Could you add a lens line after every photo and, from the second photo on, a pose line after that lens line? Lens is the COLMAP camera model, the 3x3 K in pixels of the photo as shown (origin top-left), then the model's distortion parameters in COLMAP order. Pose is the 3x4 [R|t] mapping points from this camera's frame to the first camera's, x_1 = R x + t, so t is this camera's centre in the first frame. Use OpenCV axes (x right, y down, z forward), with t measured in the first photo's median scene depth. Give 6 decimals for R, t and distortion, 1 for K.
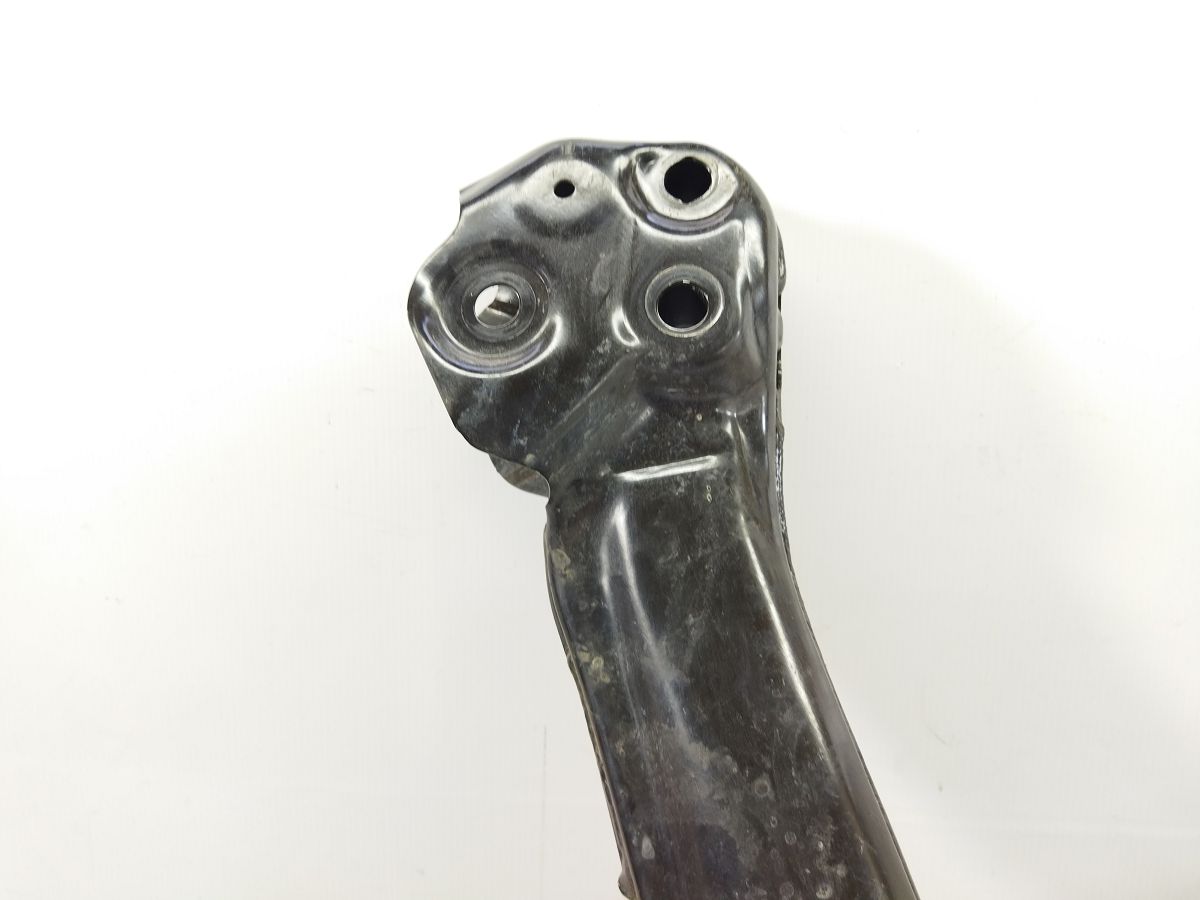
lens RADIAL K [[905.4, 0, 595.7], [0, 905.4, 447.6], [0, 0, 1]] dist [0.043166, 0.000340]
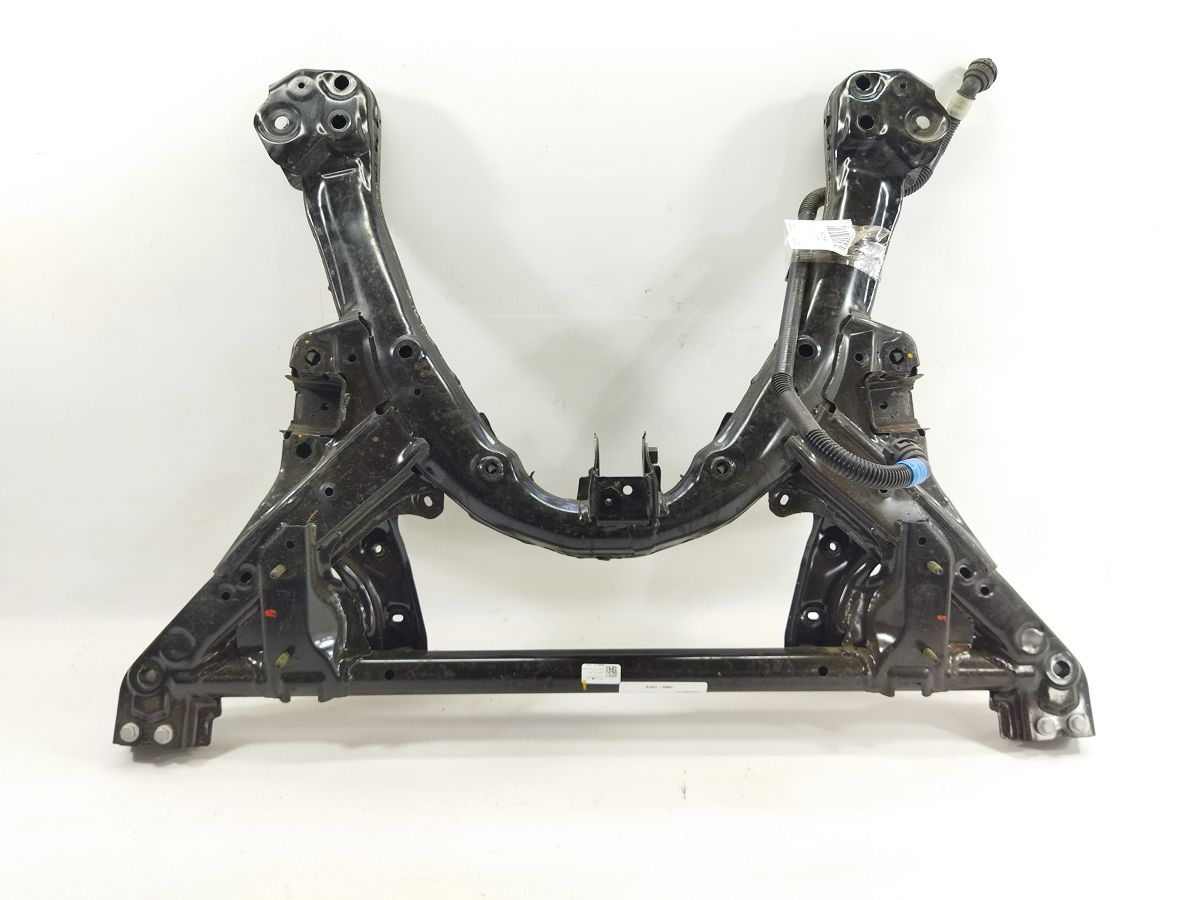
lens RADIAL K [[924.6, 0, 590.1], [0, 924.6, 453.1], [0, 0, 1]] dist [0.084739, -0.141142]
pose [[0.994090, -0.042893, 0.099729, 0.612755], [0.032104, 0.993701, 0.107368, 0.707104], [-0.103706, -0.103532, 0.989205, -2.599317]]
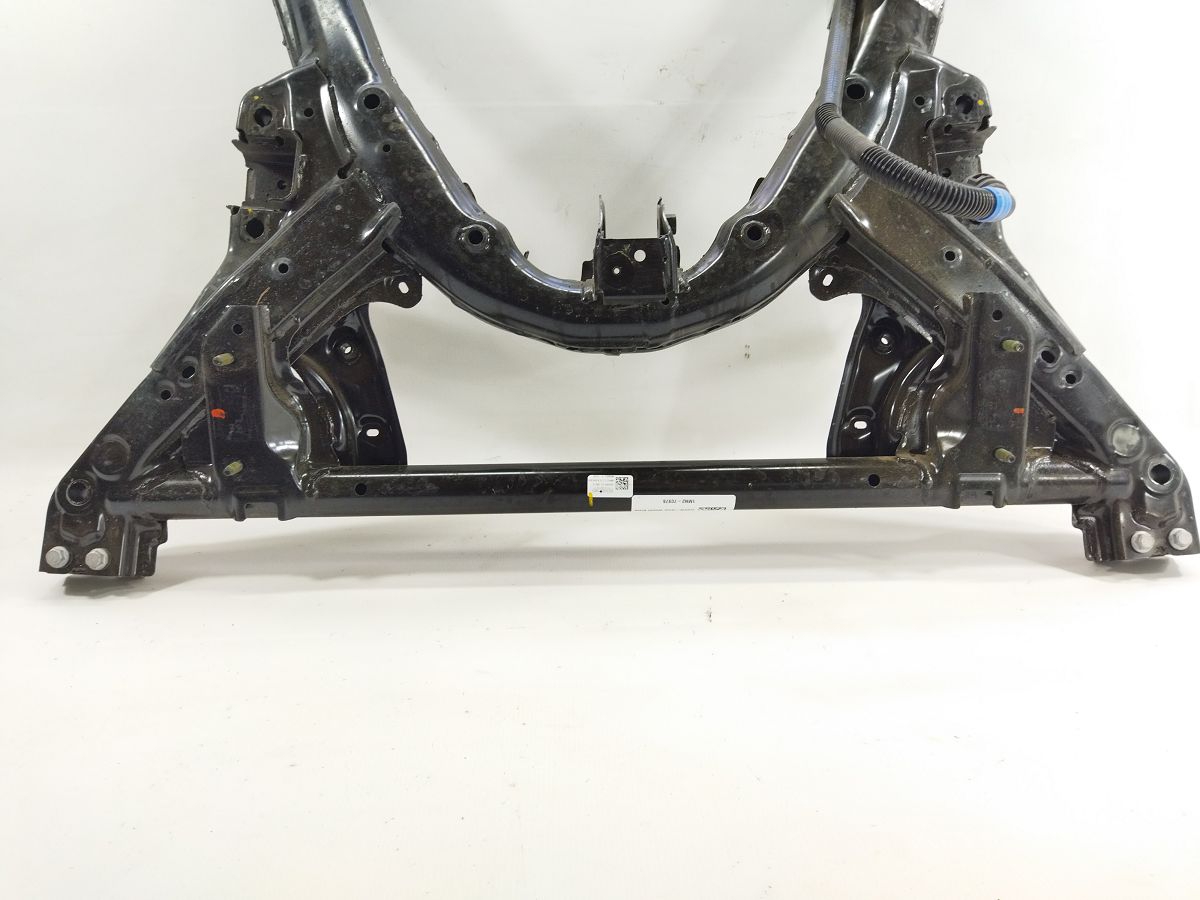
lens RADIAL K [[924.6, 0, 591.2], [0, 924.6, 457.7], [0, 0, 1]] dist [0.084739, -0.141142]
pose [[0.995063, -0.054896, 0.082685, 0.662910], [0.043288, 0.989740, 0.136162, 1.356411], [-0.089312, -0.131910, 0.987230, -2.165944]]
